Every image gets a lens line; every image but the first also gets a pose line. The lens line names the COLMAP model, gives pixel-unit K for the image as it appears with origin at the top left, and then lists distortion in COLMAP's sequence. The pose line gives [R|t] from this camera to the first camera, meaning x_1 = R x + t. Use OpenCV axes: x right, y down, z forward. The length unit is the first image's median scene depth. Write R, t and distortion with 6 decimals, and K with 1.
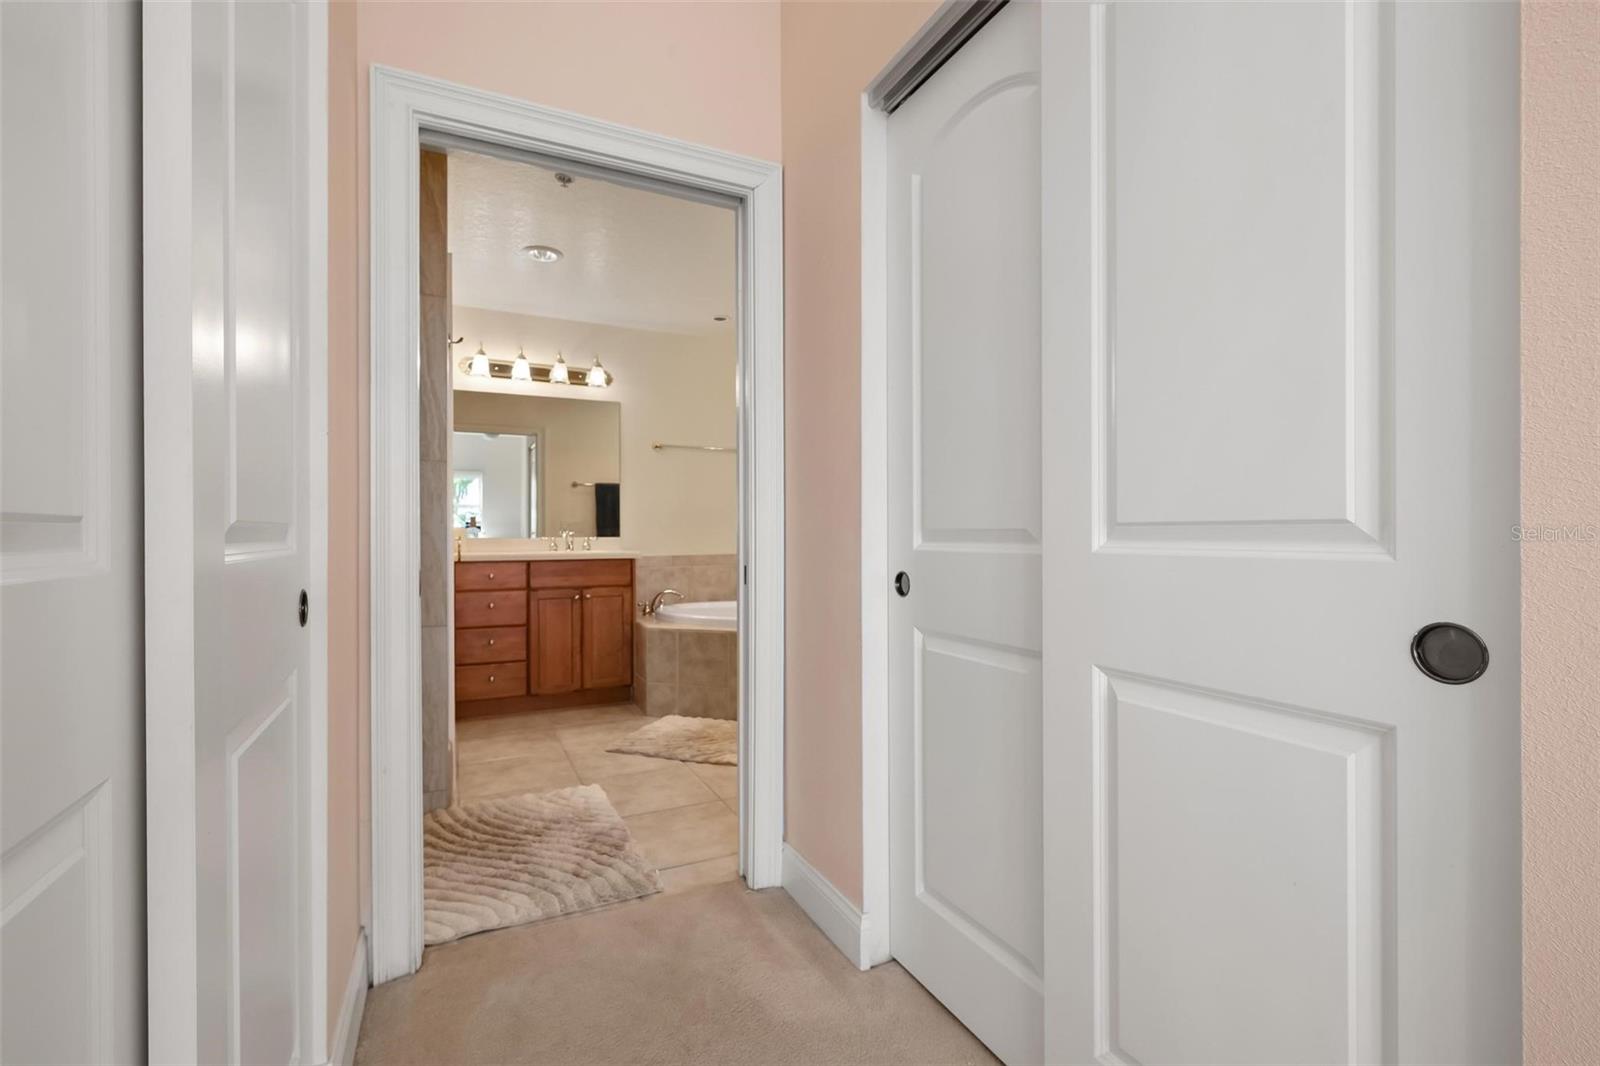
lens RADIAL K [[714.9, 0, 812.2], [0, 714.9, 532.1], [0, 0, 1]] dist [0.001236, 0.000306]
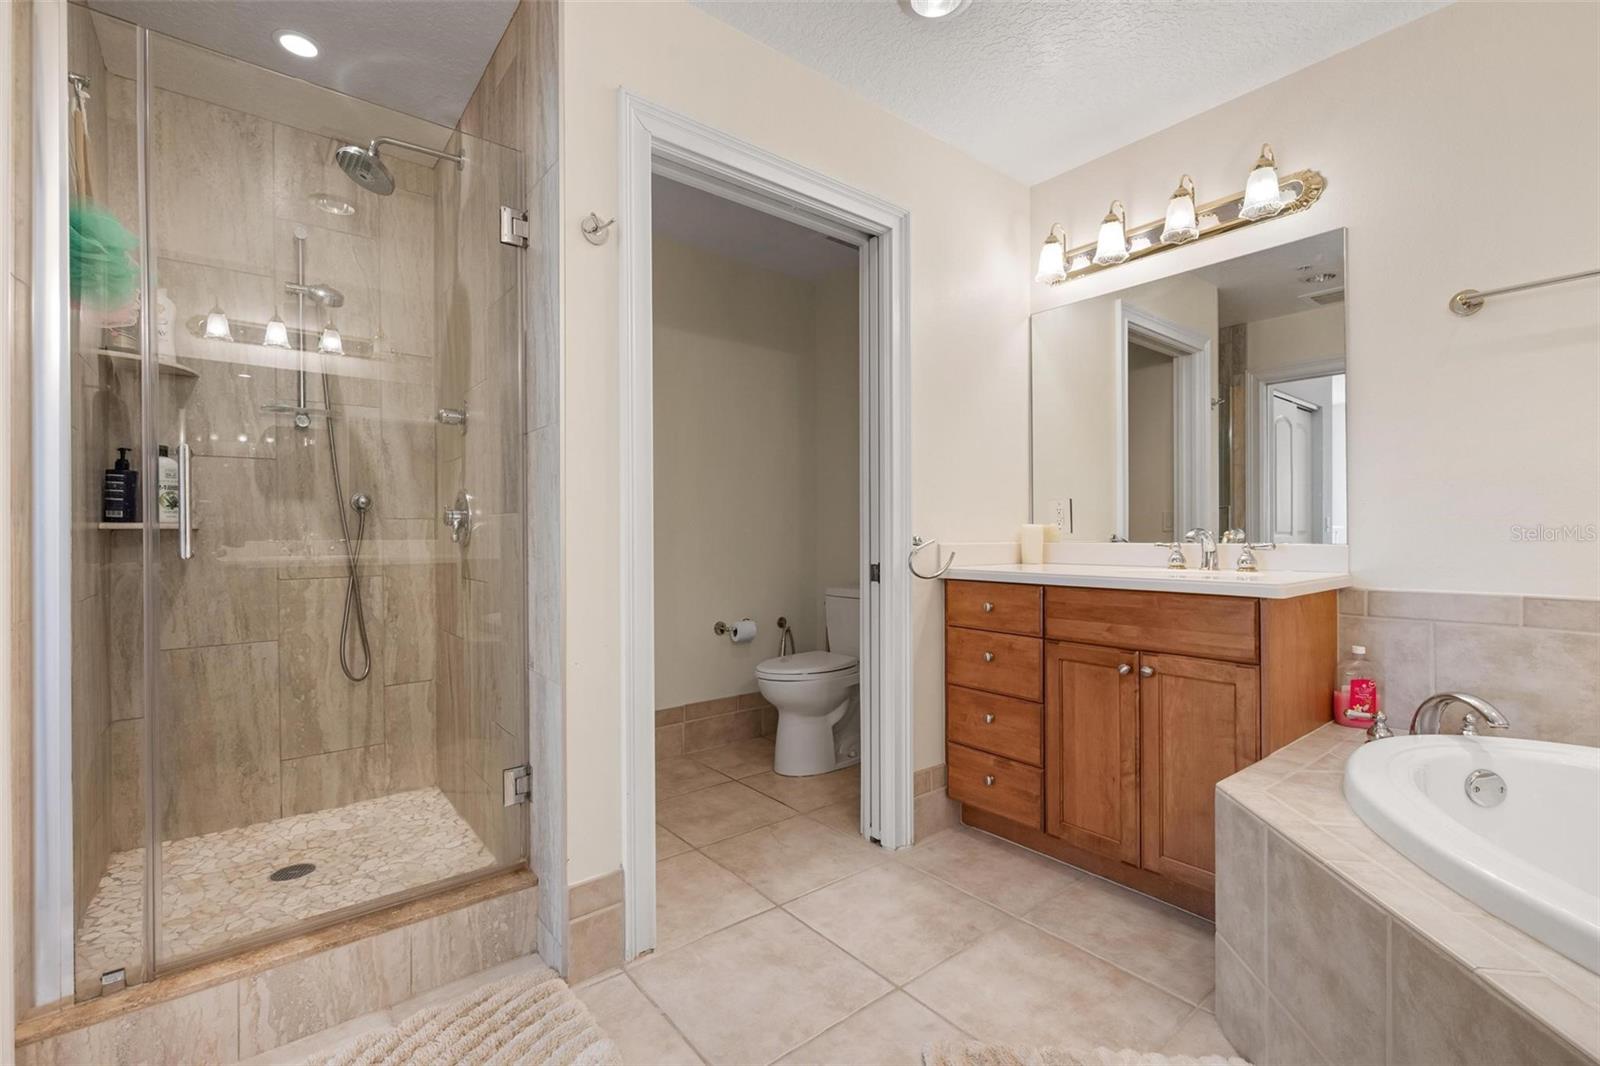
lens RADIAL K [[706.0, 0, 800.1], [0, 706.0, 529.9], [0, 0, 1]] dist [-0.001924, 0.000741]
pose [[0.204057, -0.005554, -0.978943, 0.088012], [0.004513, 0.999979, -0.004733, -0.000549], [0.978949, -0.003452, 0.204078, 0.684484]]
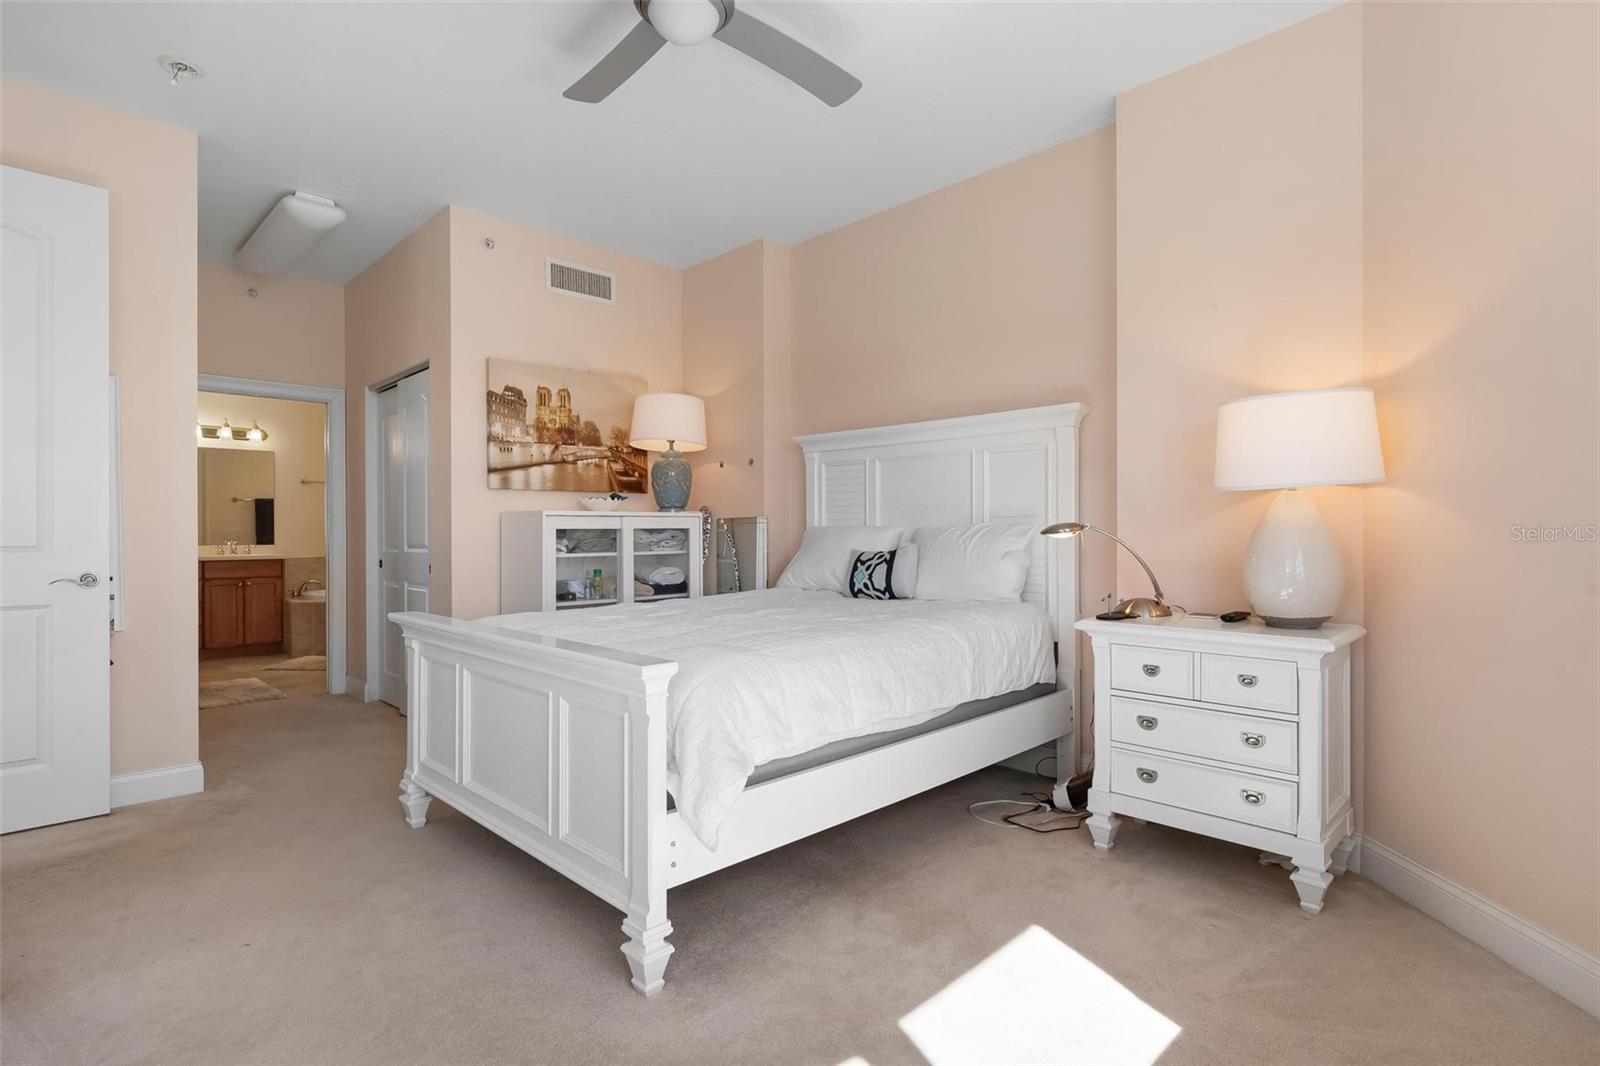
lens RADIAL K [[748.7, 0, 790.9], [0, 748.7, 532.8], [0, 0, 1]] dist [-0.004538, 0.000222]
pose [[0.947156, -0.001829, 0.320768, 0.273440], [0.001666, 0.999998, 0.000783, -0.019040], [-0.320769, -0.000207, 0.947157, -0.886607]]
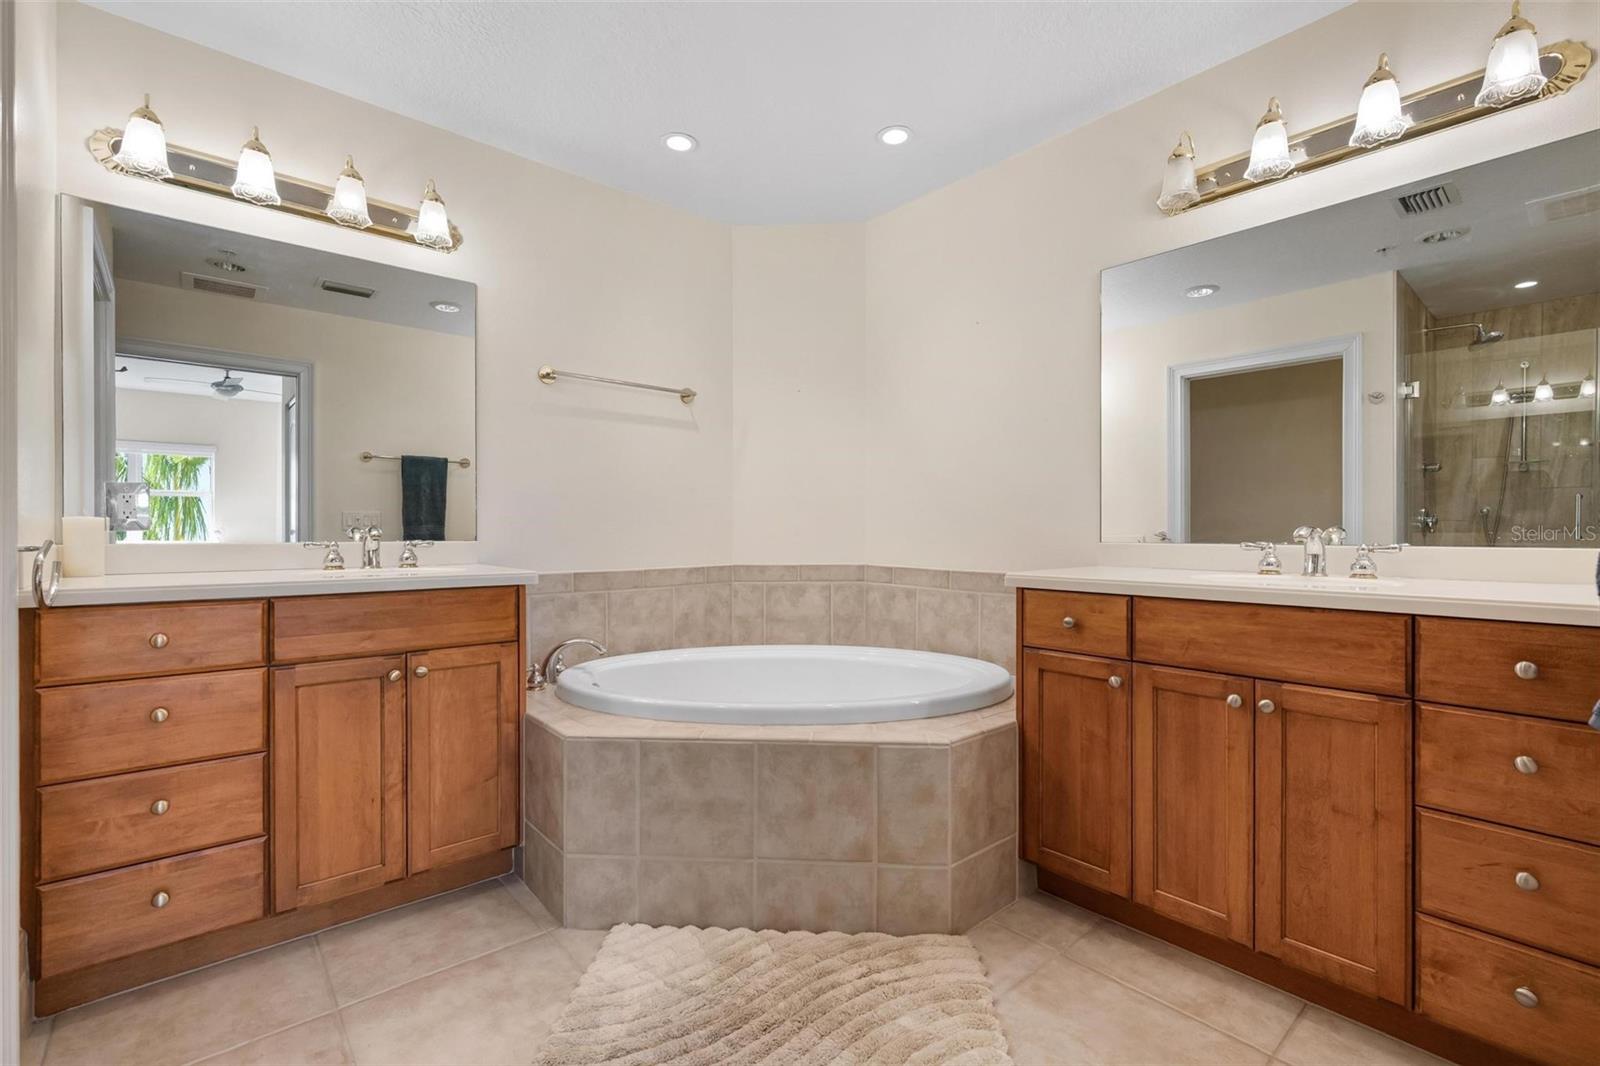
lens RADIAL K [[714.9, 0, 812.2], [0, 714.9, 532.1], [0, 0, 1]] dist [0.001236, 0.000306]
pose [[0.968536, 0.001157, 0.248870, -0.184747], [-0.001551, 0.999998, 0.001388, -0.000113], [-0.248868, -0.001731, 0.968536, 0.492941]]
